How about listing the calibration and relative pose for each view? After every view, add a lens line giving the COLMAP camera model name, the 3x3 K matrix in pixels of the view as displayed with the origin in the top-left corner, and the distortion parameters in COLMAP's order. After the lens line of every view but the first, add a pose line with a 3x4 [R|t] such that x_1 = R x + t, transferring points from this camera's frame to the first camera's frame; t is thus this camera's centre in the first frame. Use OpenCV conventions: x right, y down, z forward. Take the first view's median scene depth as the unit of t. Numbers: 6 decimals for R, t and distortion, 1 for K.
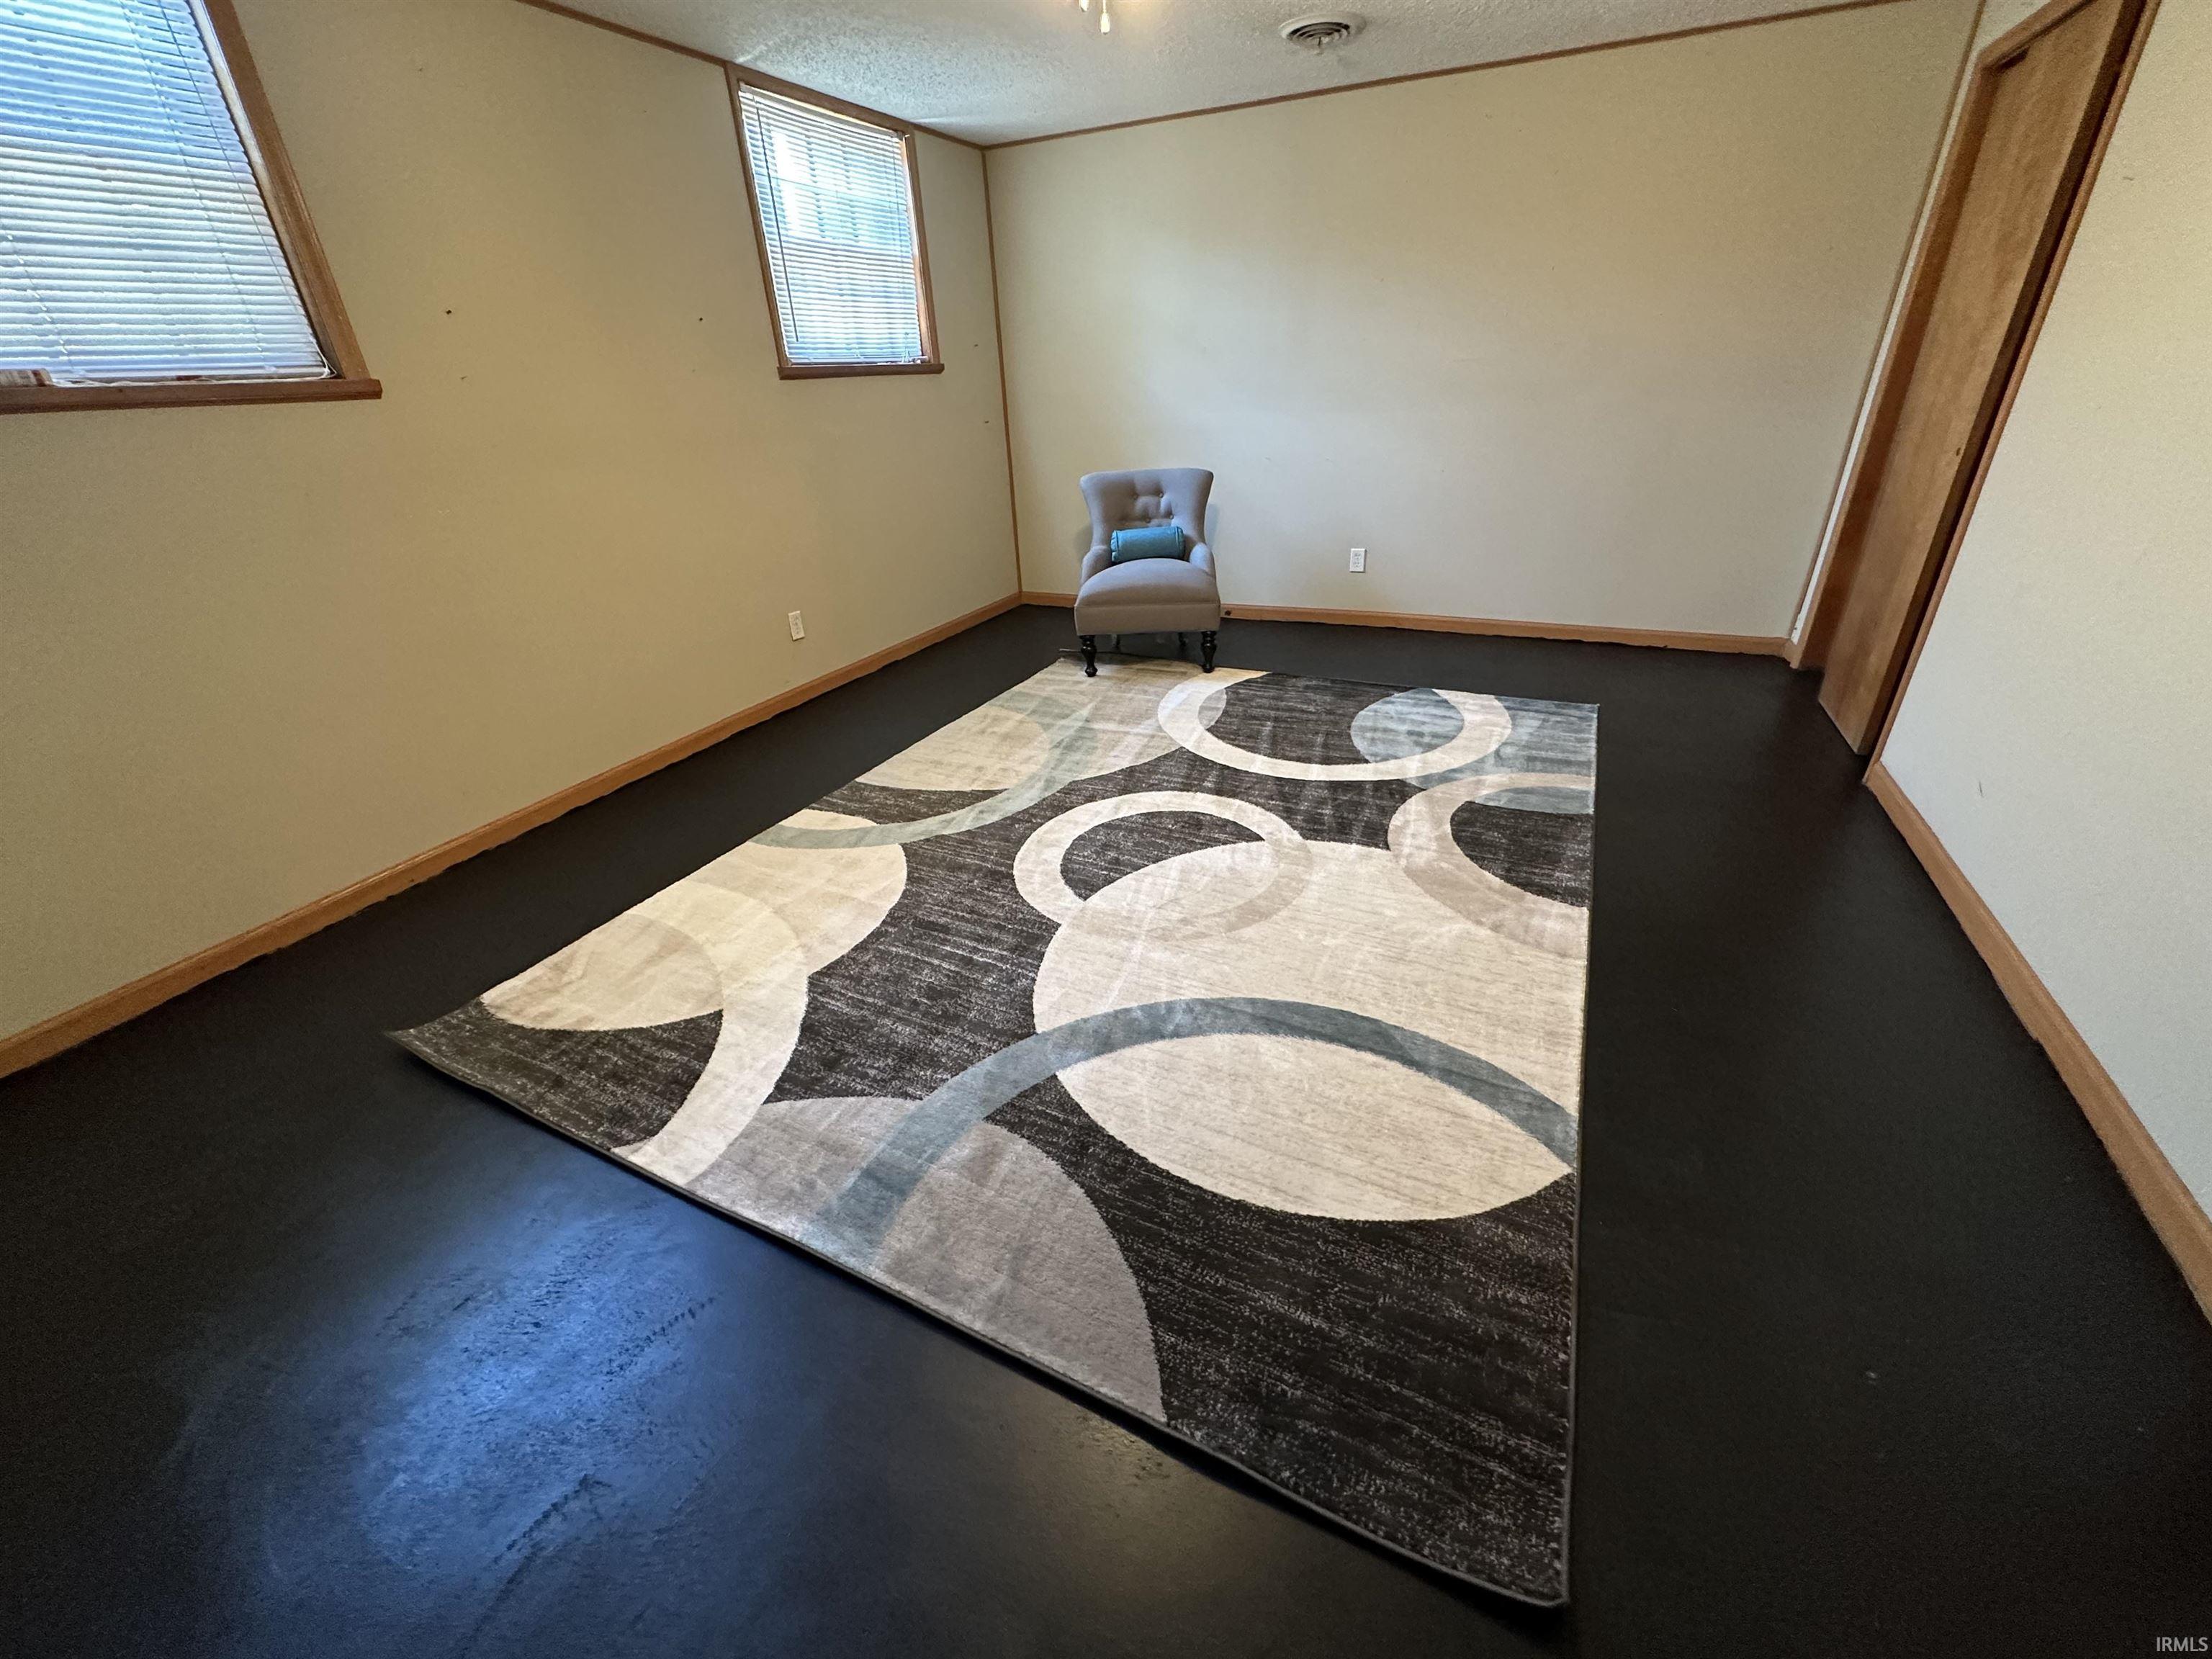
lens RADIAL K [[918.0, 0, 1106.0], [0, 918.0, 829.5], [0, 0, 1]] dist [-0.001221, 0.000210]
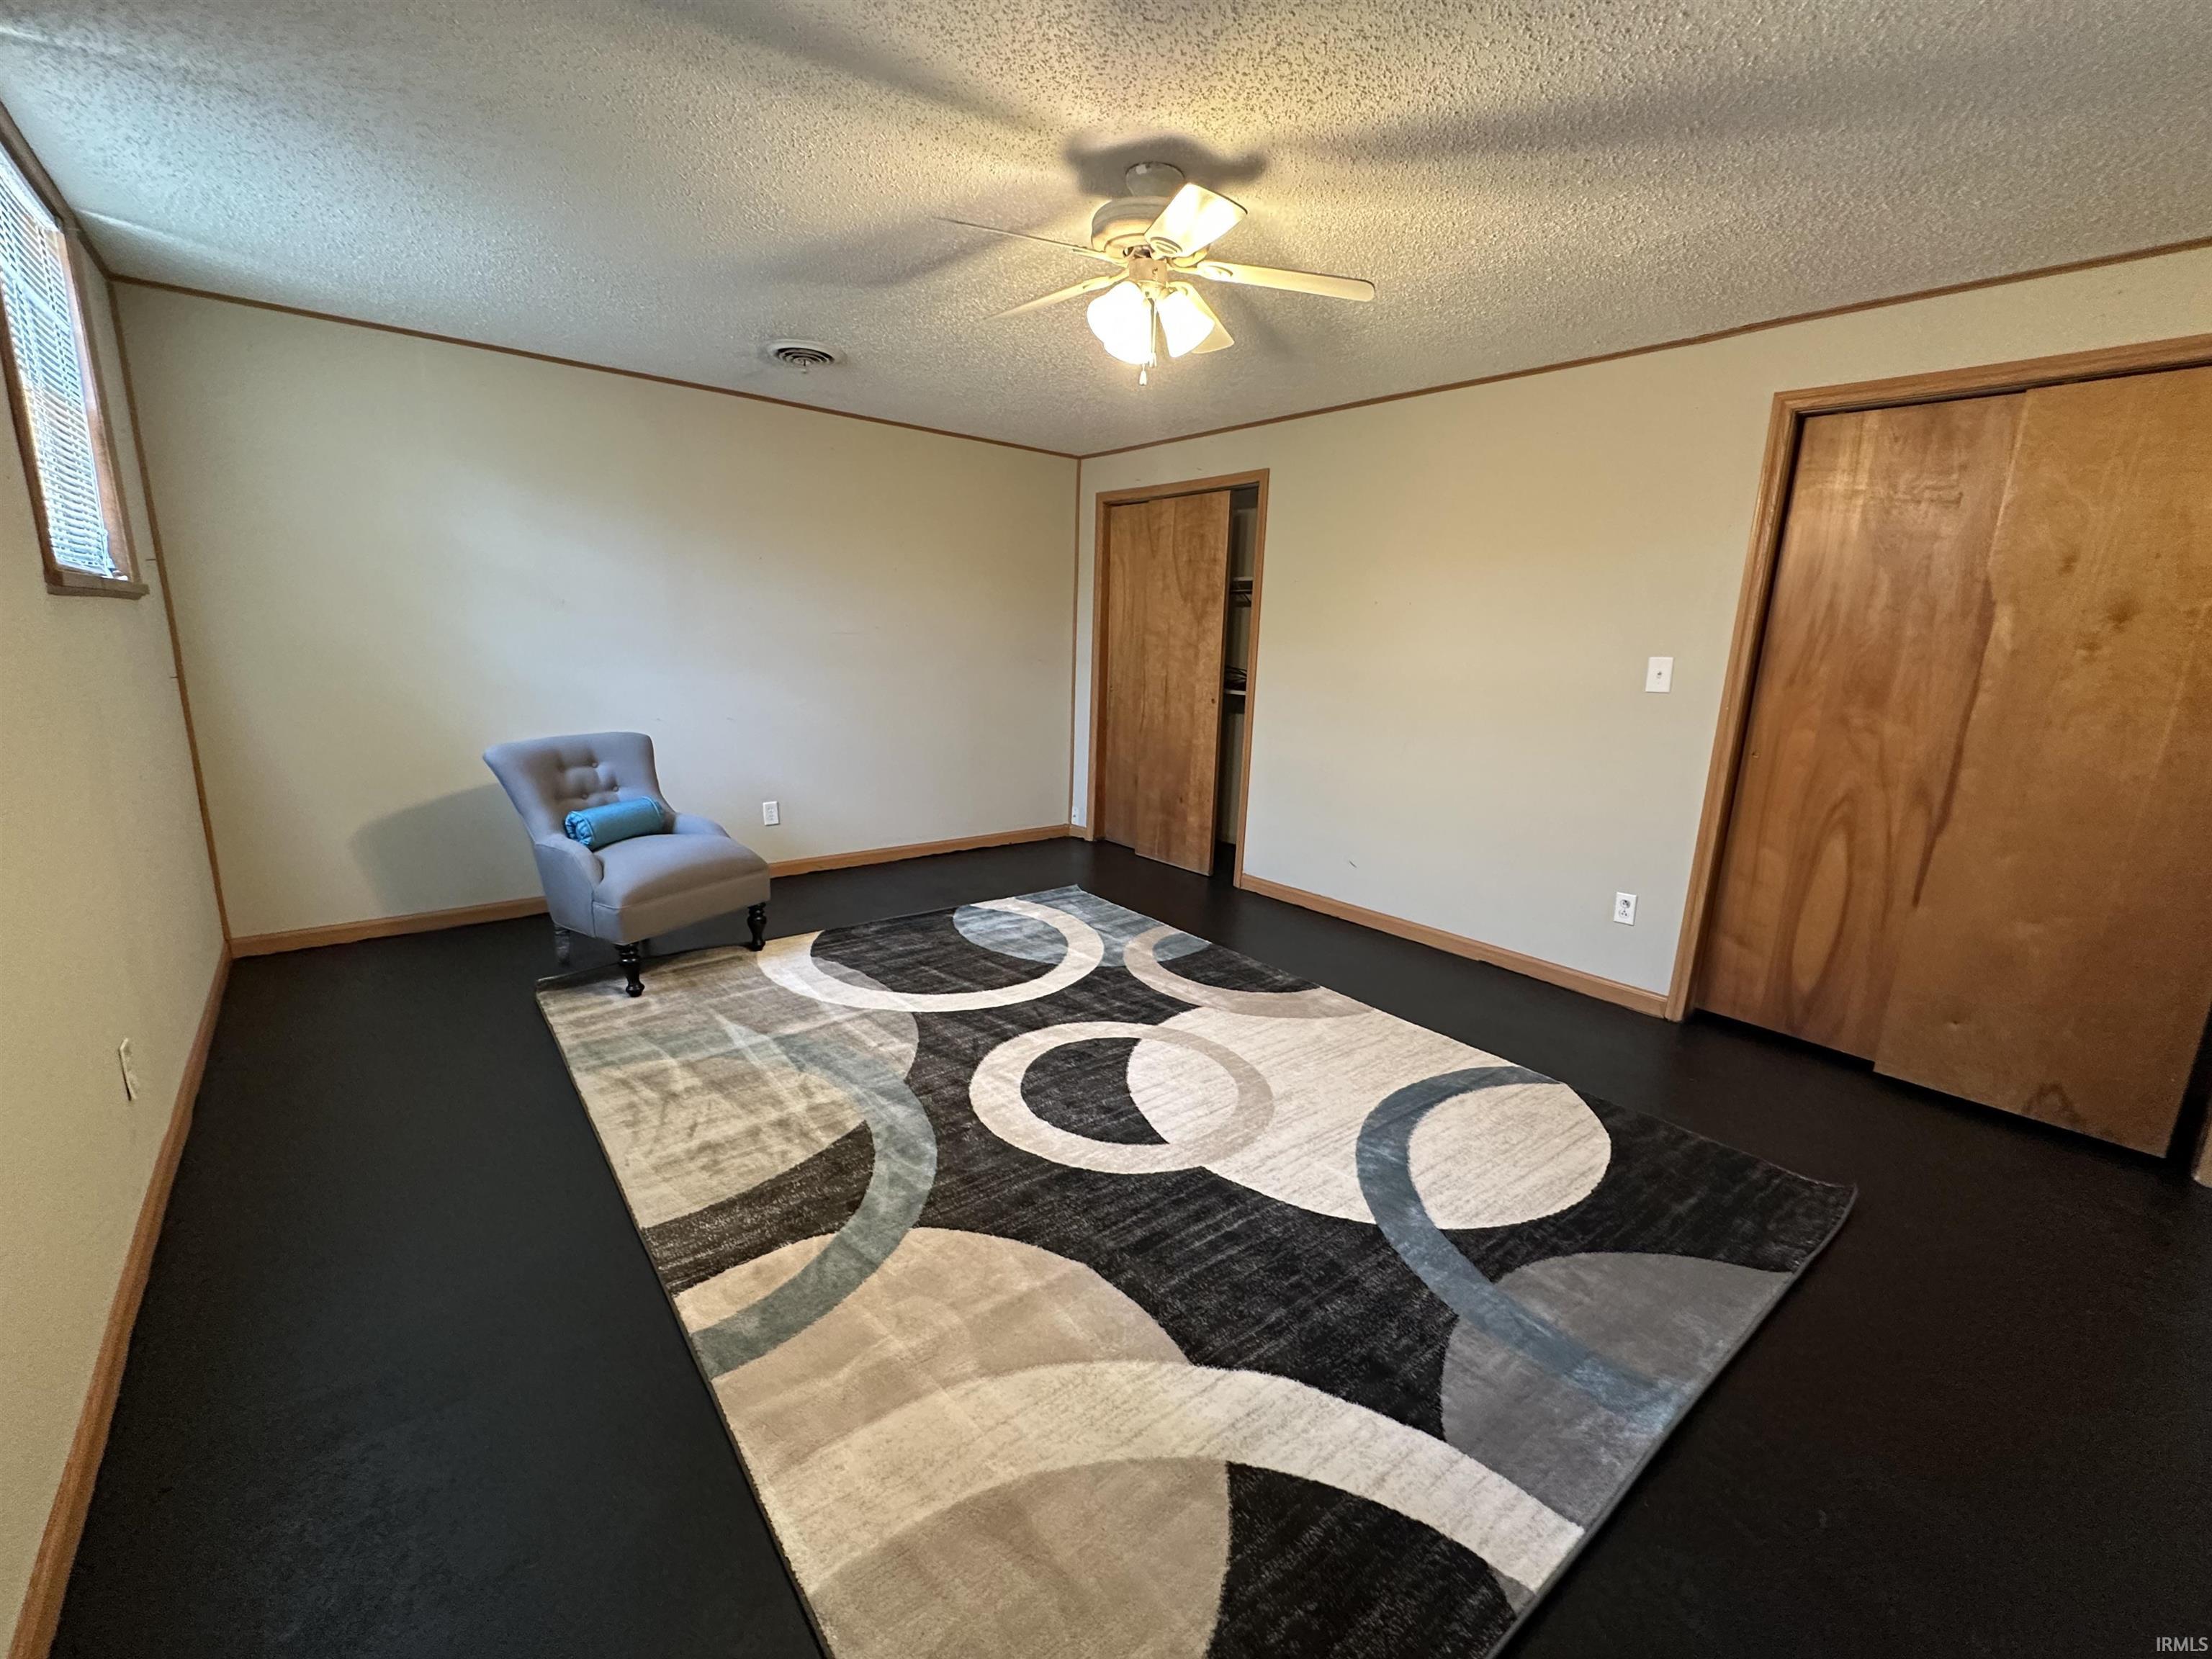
lens RADIAL K [[918.0, 0, 1106.0], [0, 918.0, 829.5], [0, 0, 1]] dist [-0.001221, 0.000210]
pose [[0.407767, -0.135104, 0.903035, -0.698955], [0.364978, 0.930665, -0.025569, -0.181608], [-0.836969, 0.340014, 0.428804, 0.426083]]
